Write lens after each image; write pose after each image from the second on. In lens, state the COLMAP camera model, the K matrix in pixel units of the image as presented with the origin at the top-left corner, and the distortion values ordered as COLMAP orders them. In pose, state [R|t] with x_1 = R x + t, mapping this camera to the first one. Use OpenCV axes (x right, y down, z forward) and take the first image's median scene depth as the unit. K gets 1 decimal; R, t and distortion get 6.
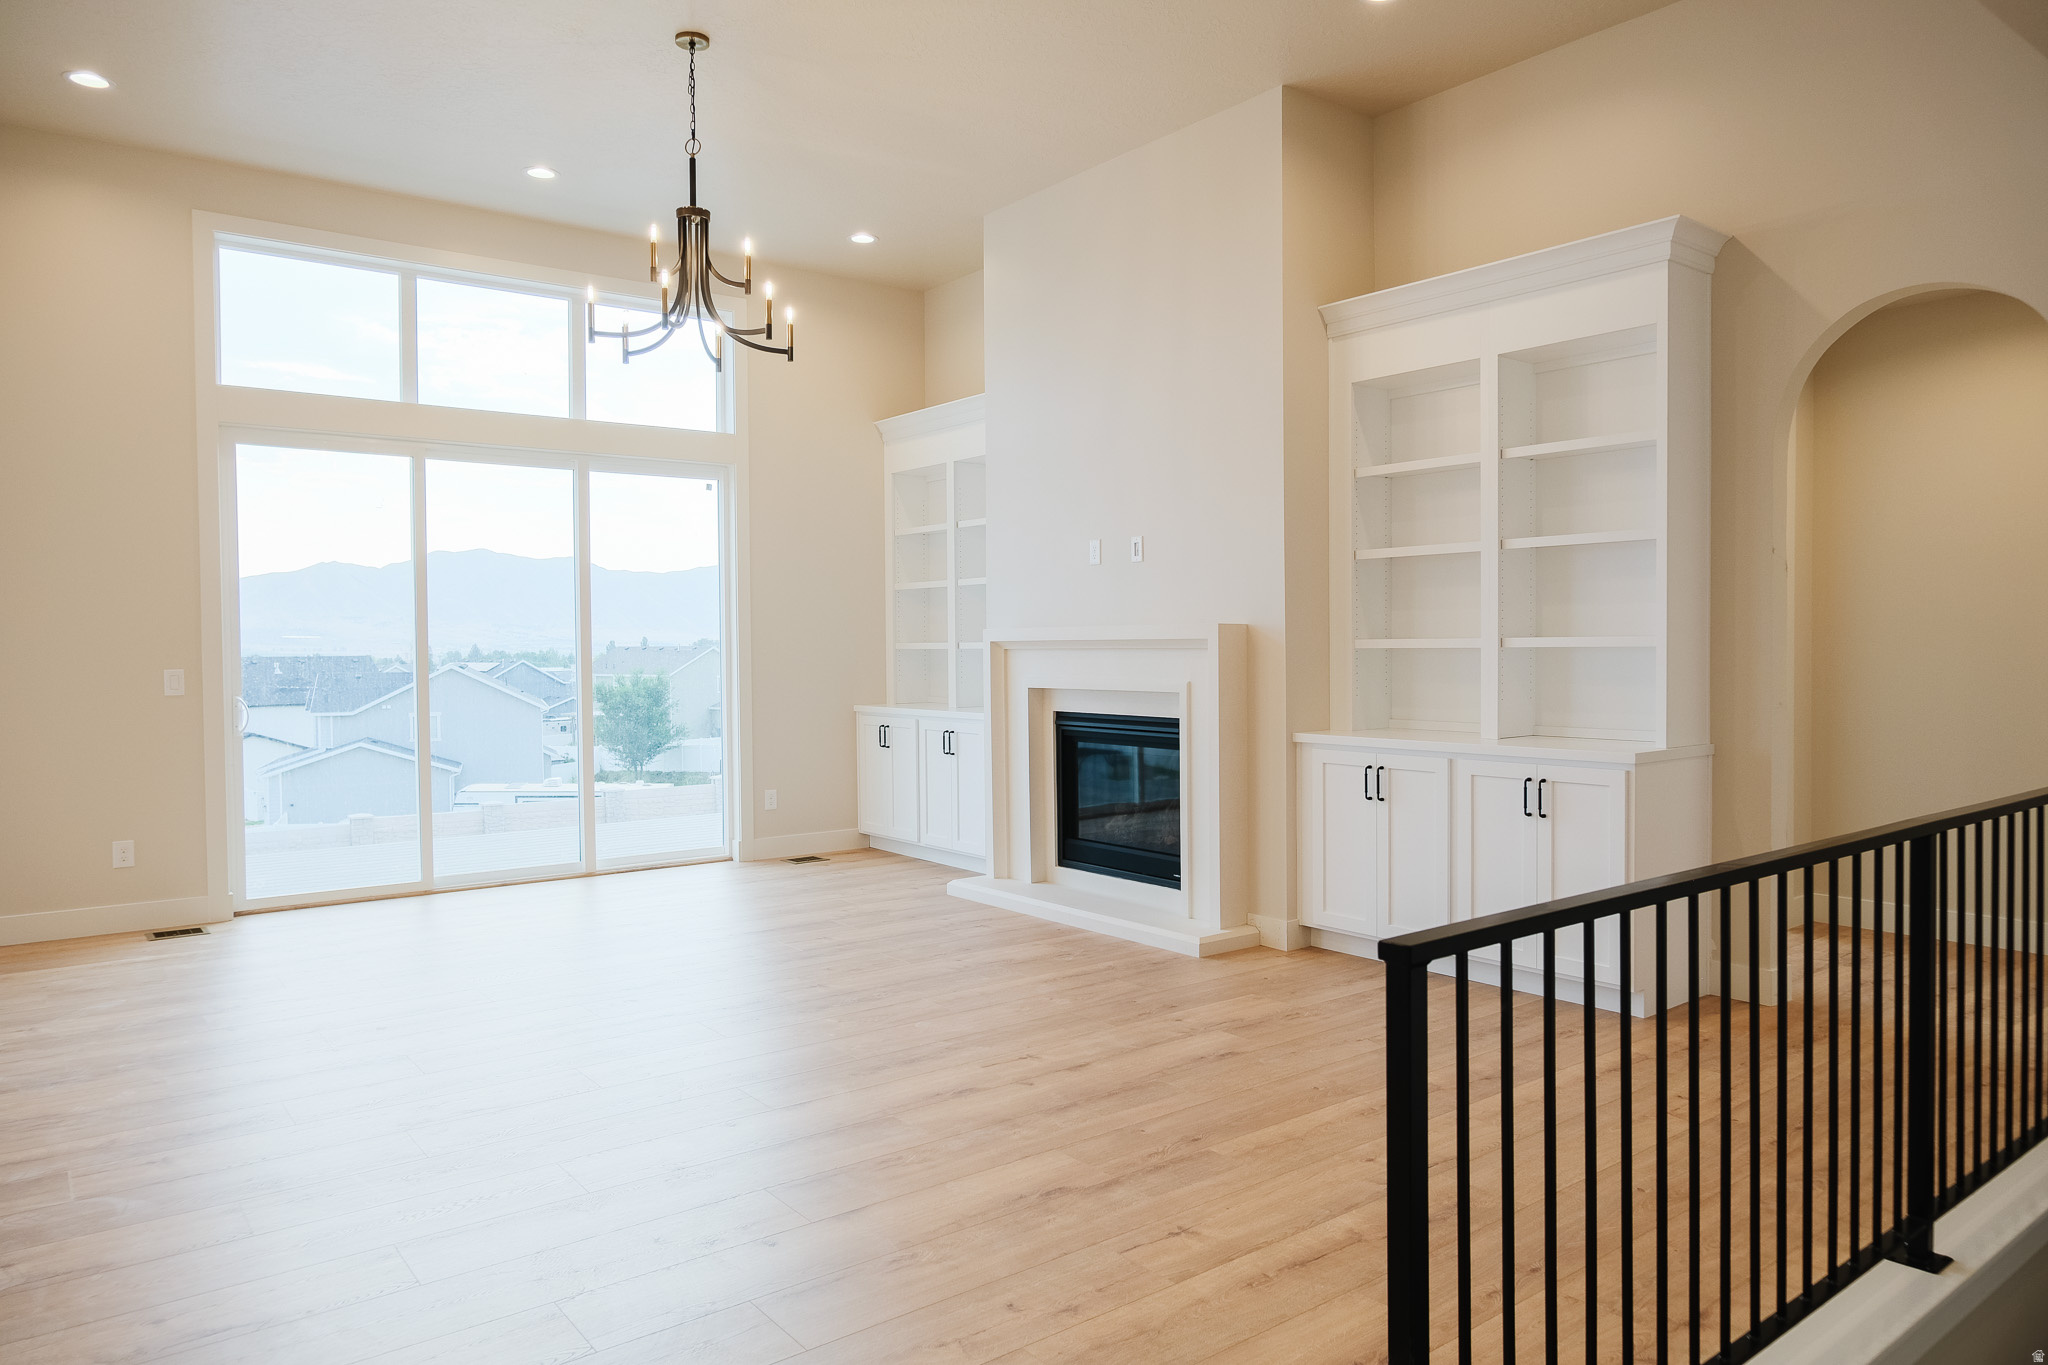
lens RADIAL K [[1353.4, 0, 1039.7], [0, 1353.4, 667.9], [0, 0, 1]] dist [-0.048704, 0.042065]
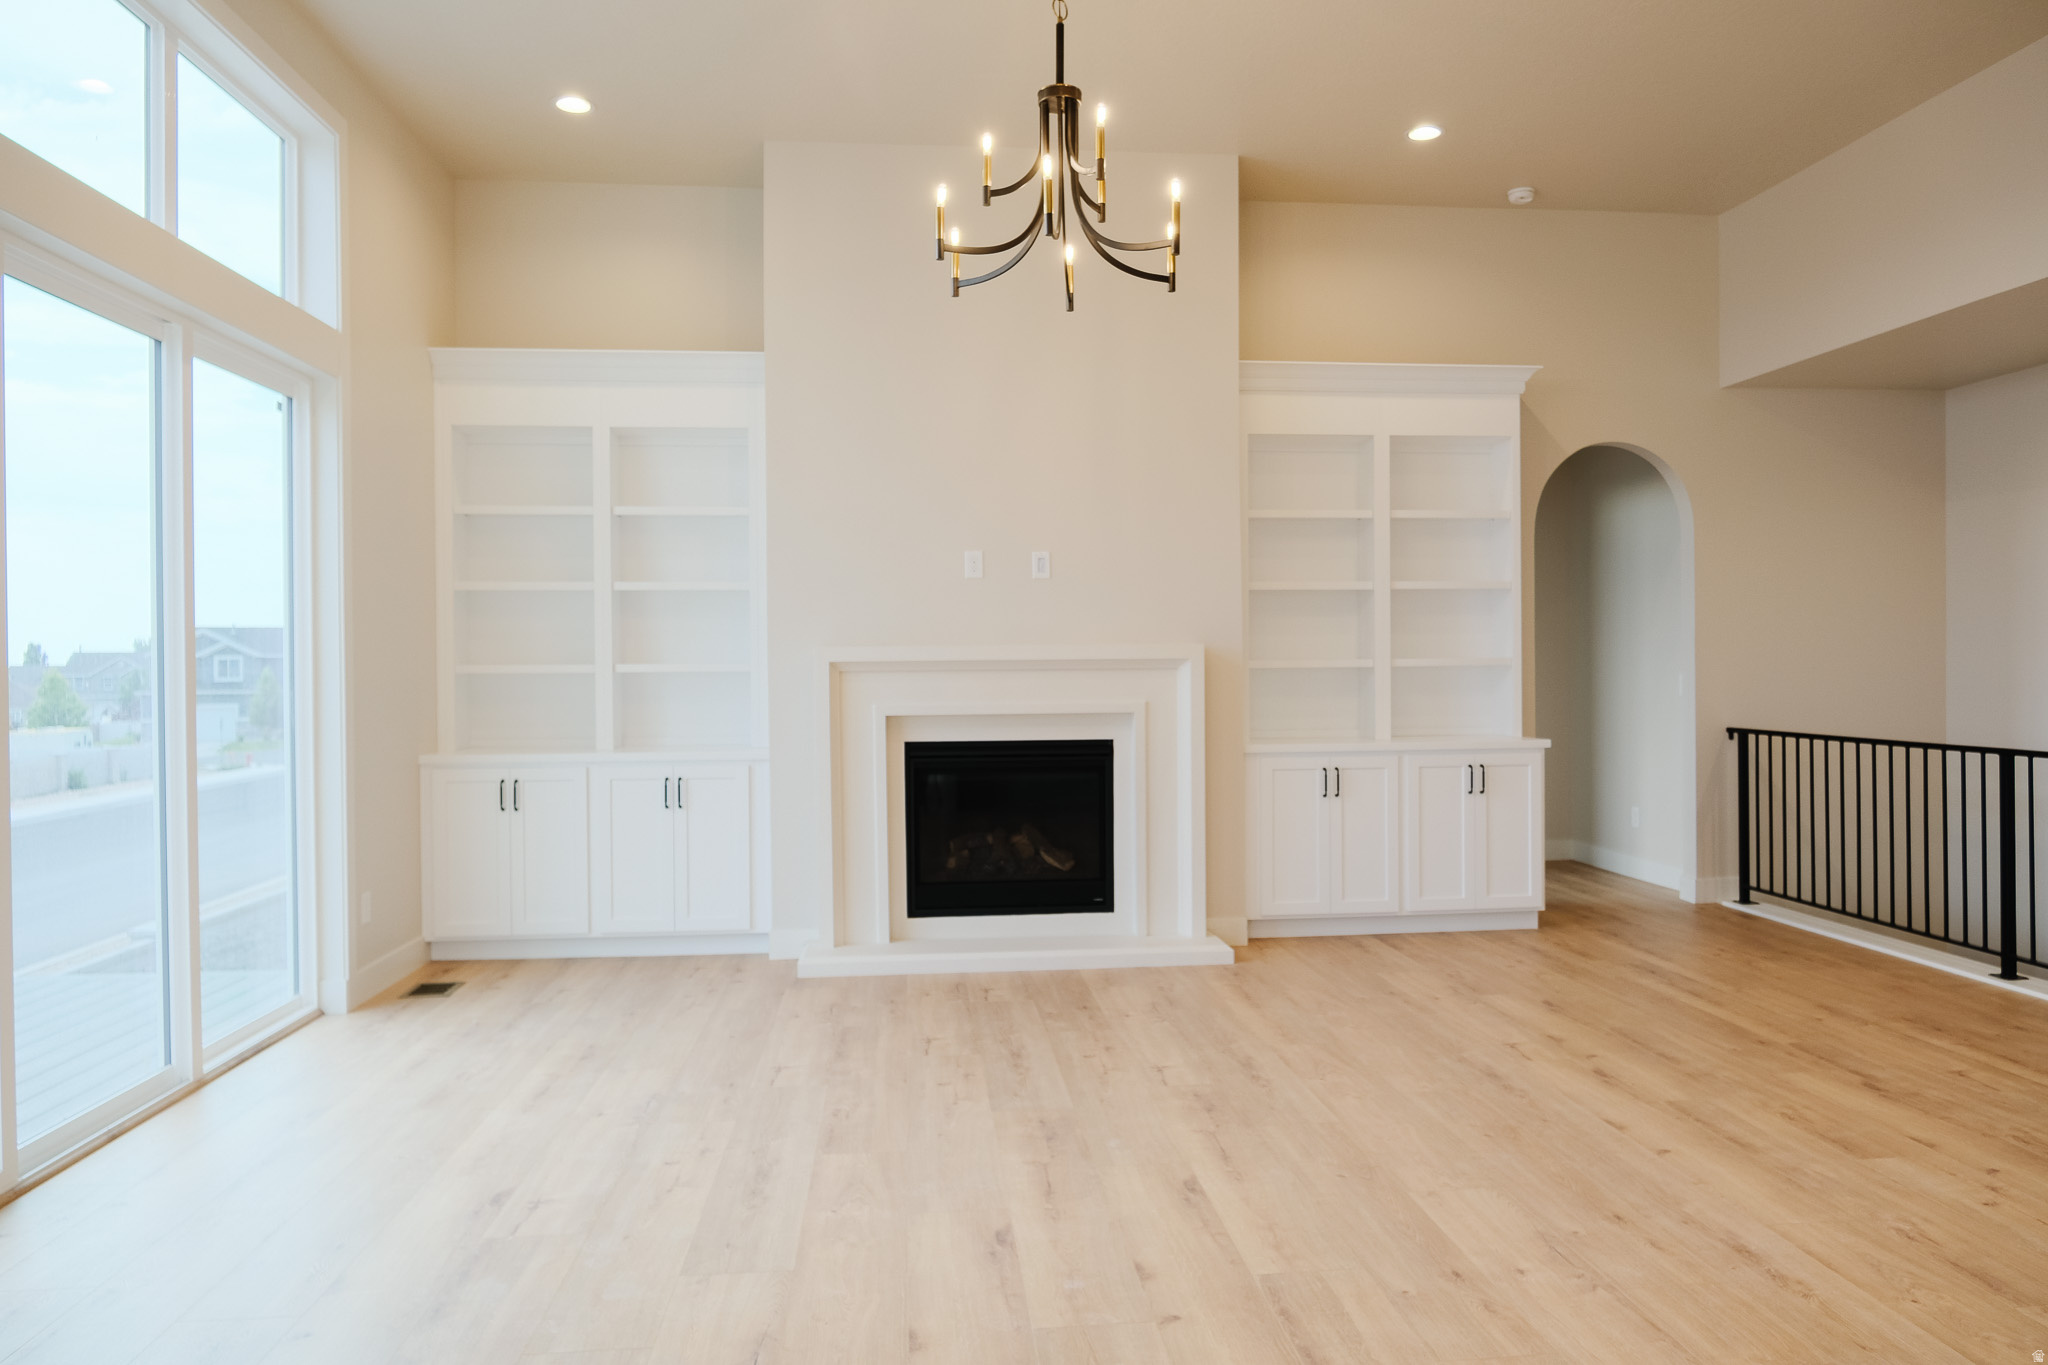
lens RADIAL K [[1353.4, 0, 1039.7], [0, 1353.4, 667.9], [0, 0, 1]] dist [-0.048704, 0.042065]
pose [[0.521739, 0.001463, 0.853104, -0.756616], [0.018260, 0.999750, -0.012882, -0.002730], [-0.852910, 0.022299, 0.521582, 0.514168]]
